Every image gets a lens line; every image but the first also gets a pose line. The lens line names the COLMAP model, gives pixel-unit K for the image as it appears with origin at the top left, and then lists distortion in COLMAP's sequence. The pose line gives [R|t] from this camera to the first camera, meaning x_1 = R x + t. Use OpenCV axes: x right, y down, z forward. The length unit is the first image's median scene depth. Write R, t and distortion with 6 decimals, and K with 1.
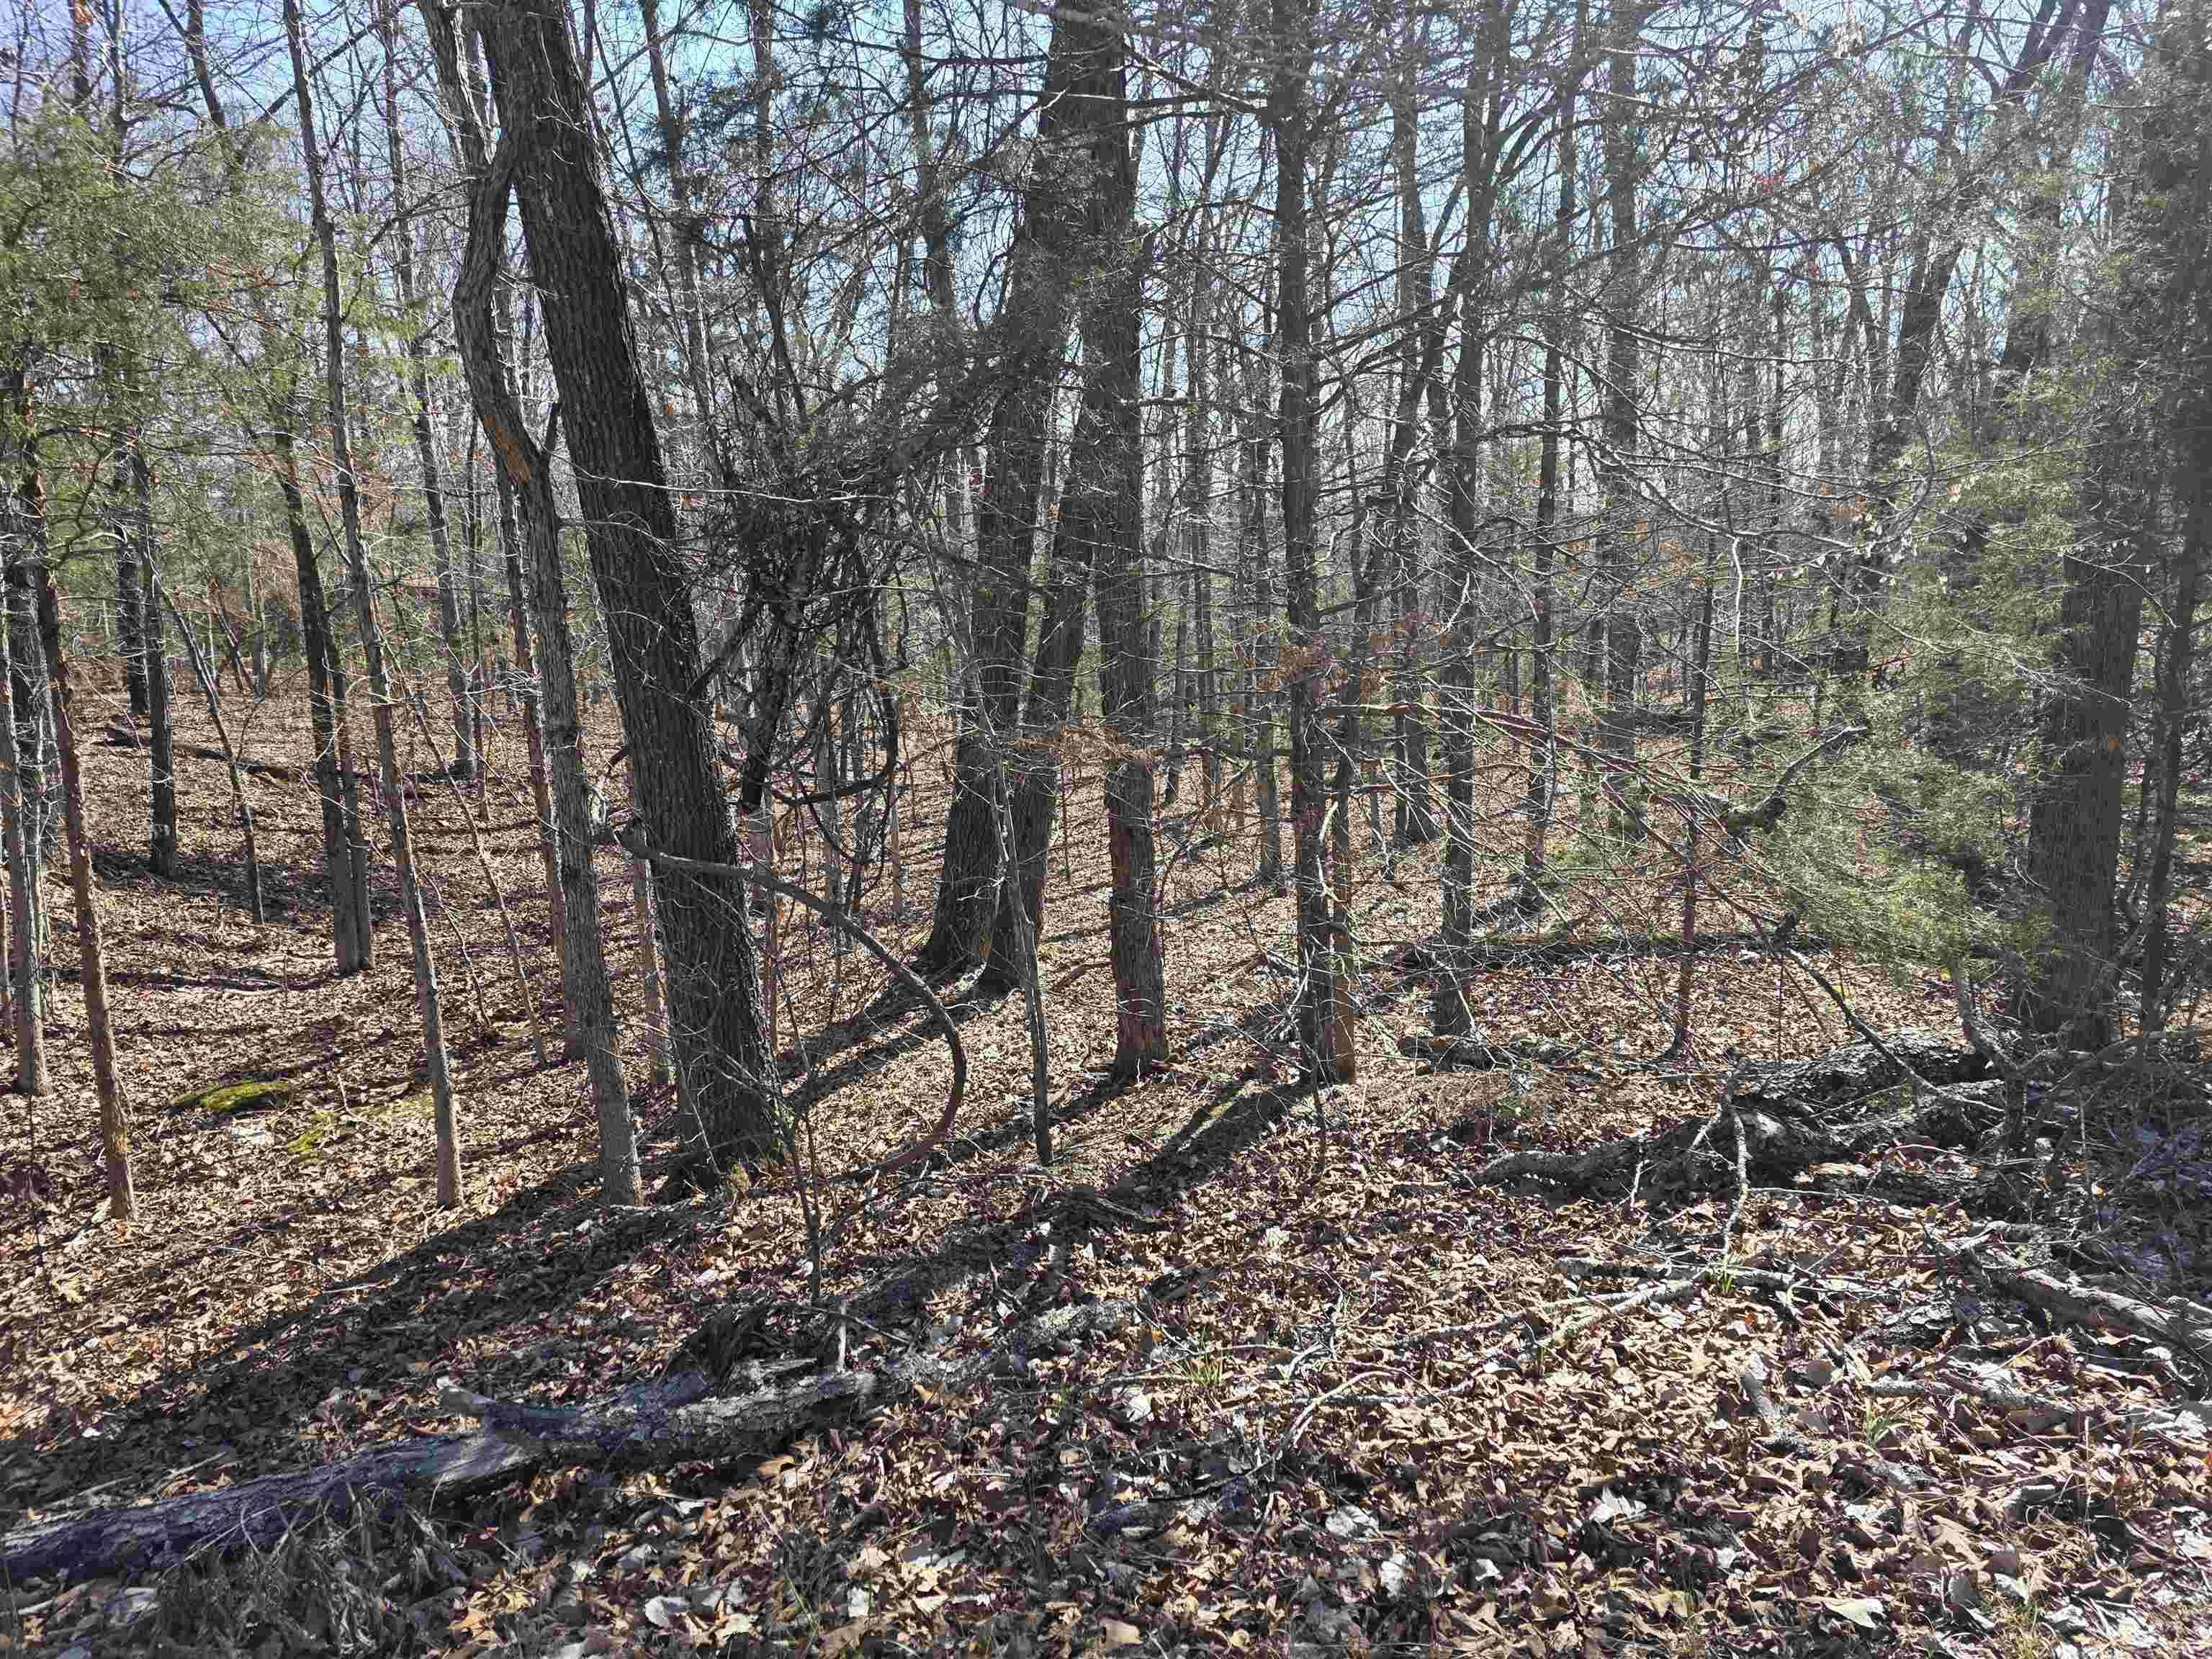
lens RADIAL K [[1482.4, 0, 1122.0], [0, 1482.4, 799.4], [0, 0, 1]] dist [0.079976, -0.069687]
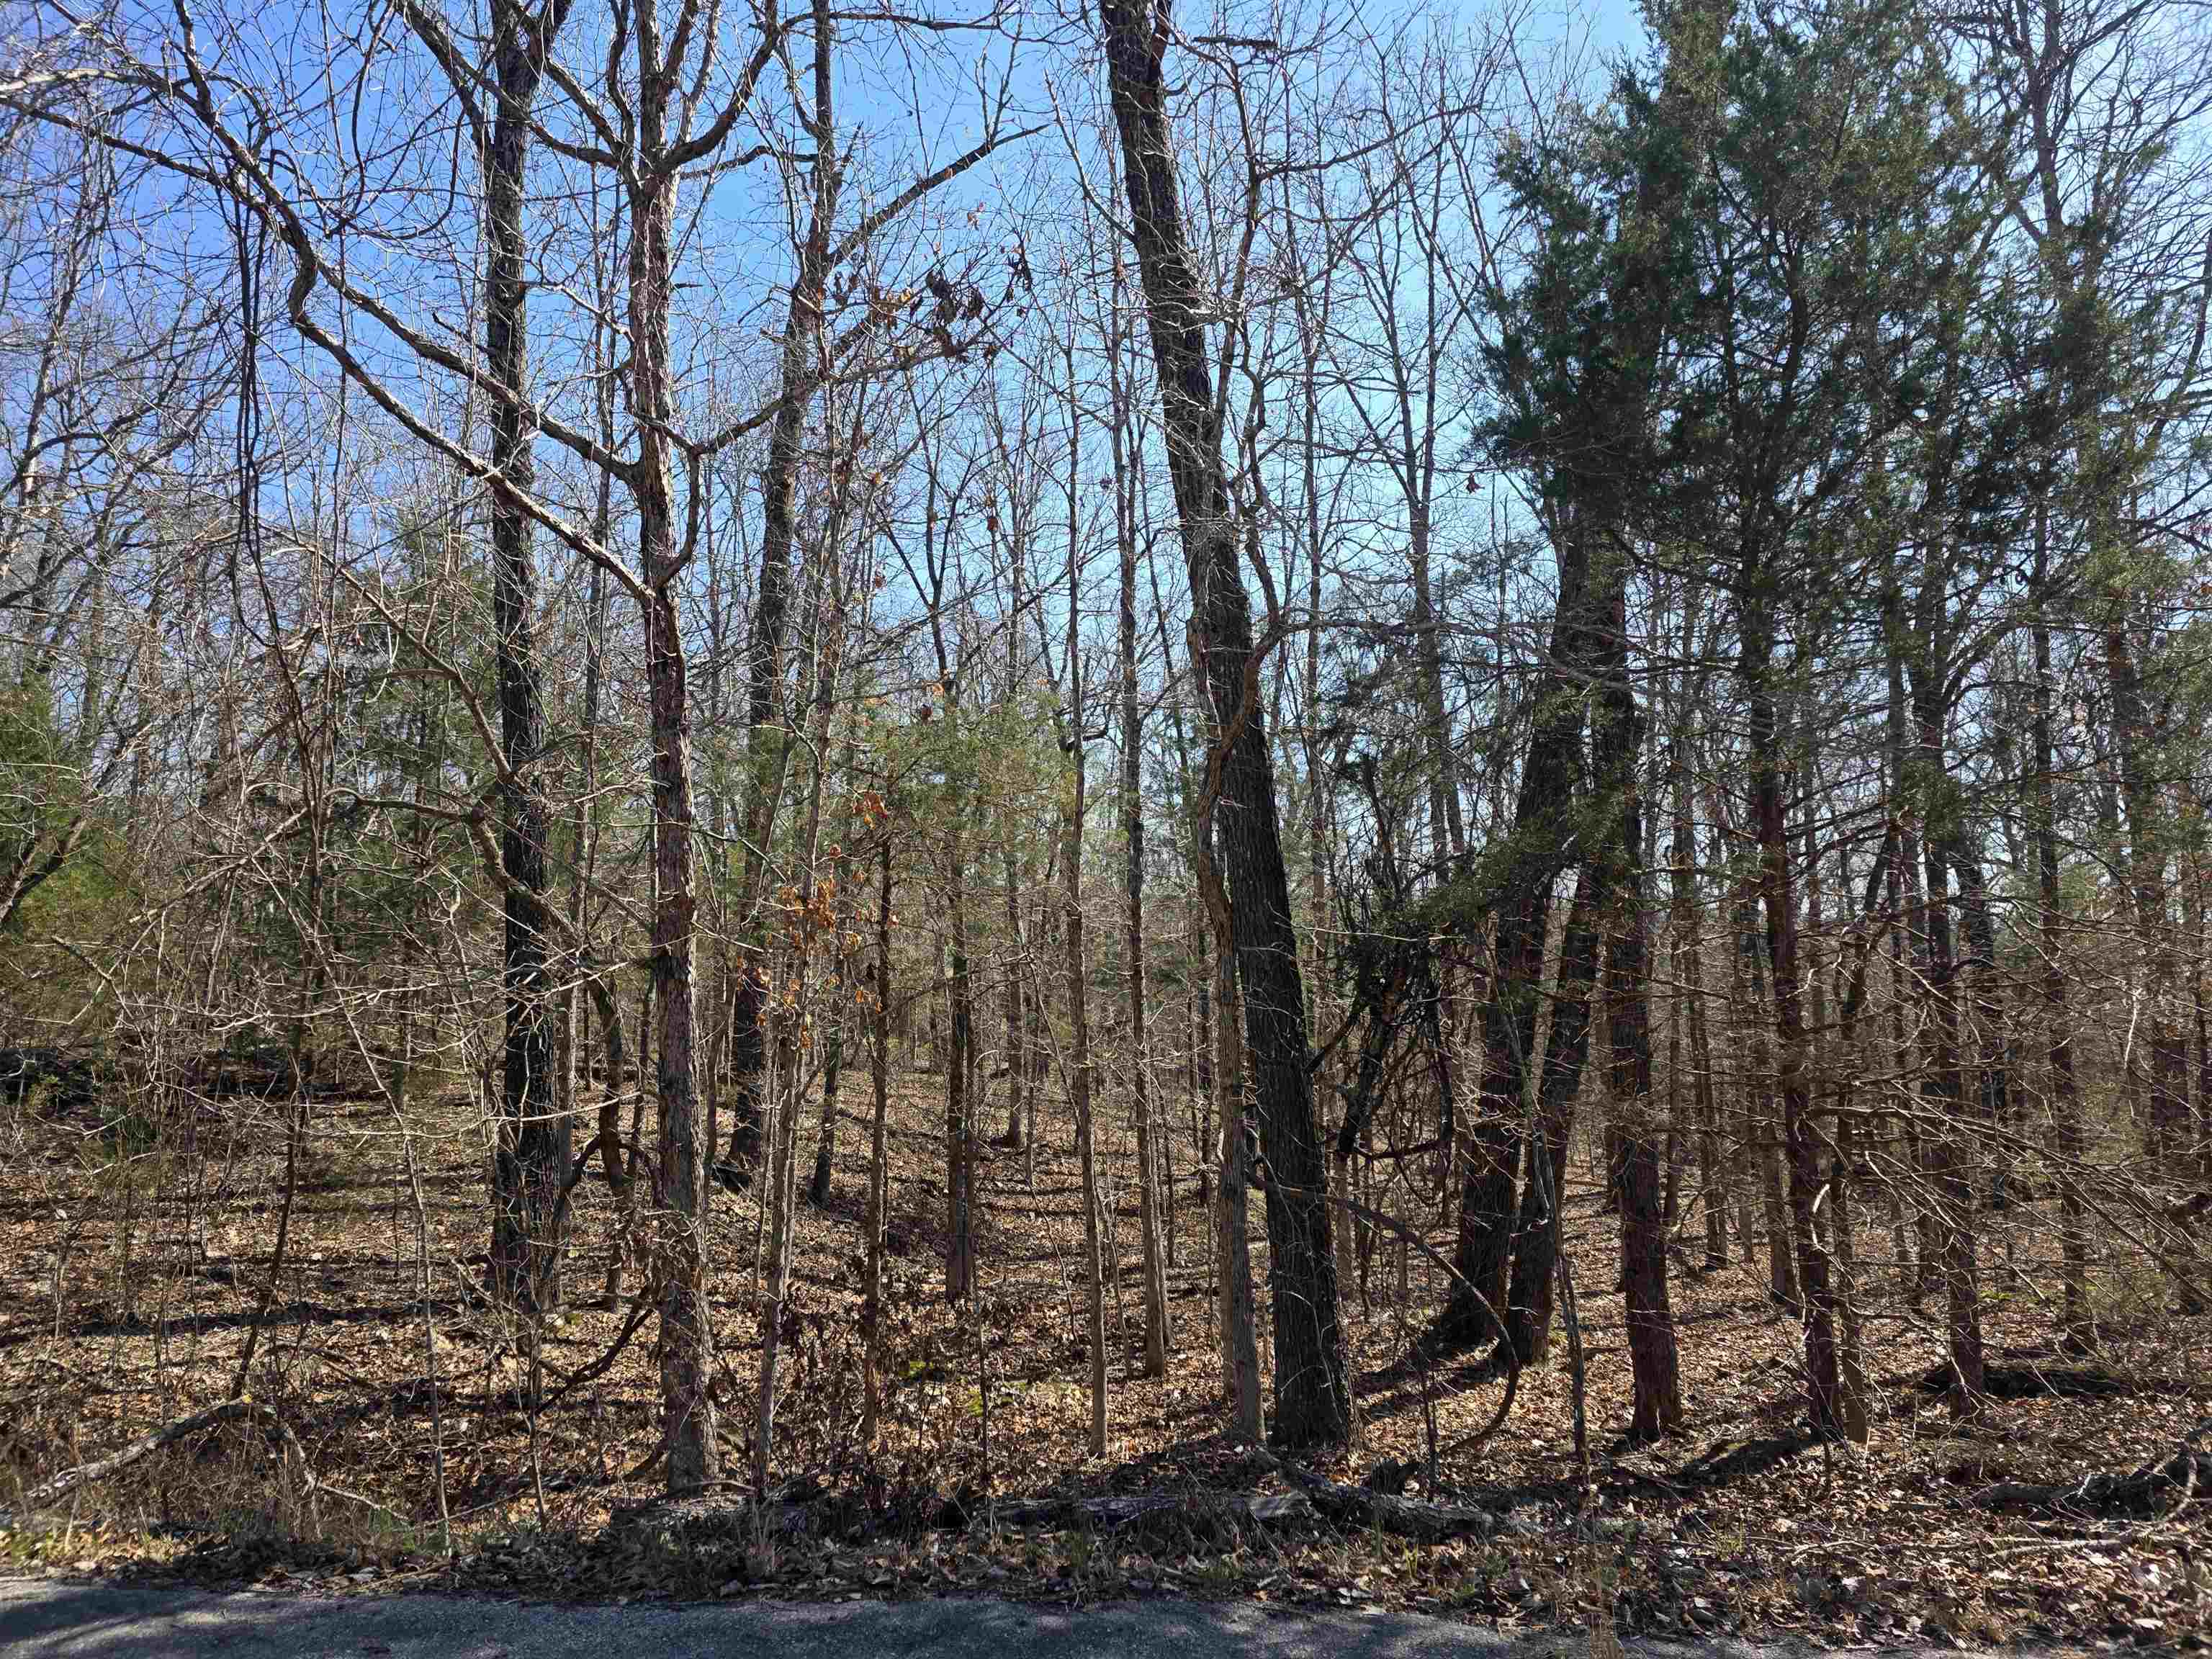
lens RADIAL K [[1506.7, 0, 1072.3], [0, 1506.7, 793.8], [0, 0, 1]] dist [0.056986, -0.049324]
pose [[0.944828, -0.008955, -0.327445, -0.044786], [-0.079295, 0.963643, -0.255157, 0.087330], [0.317825, 0.267044, 0.909766, -0.621465]]
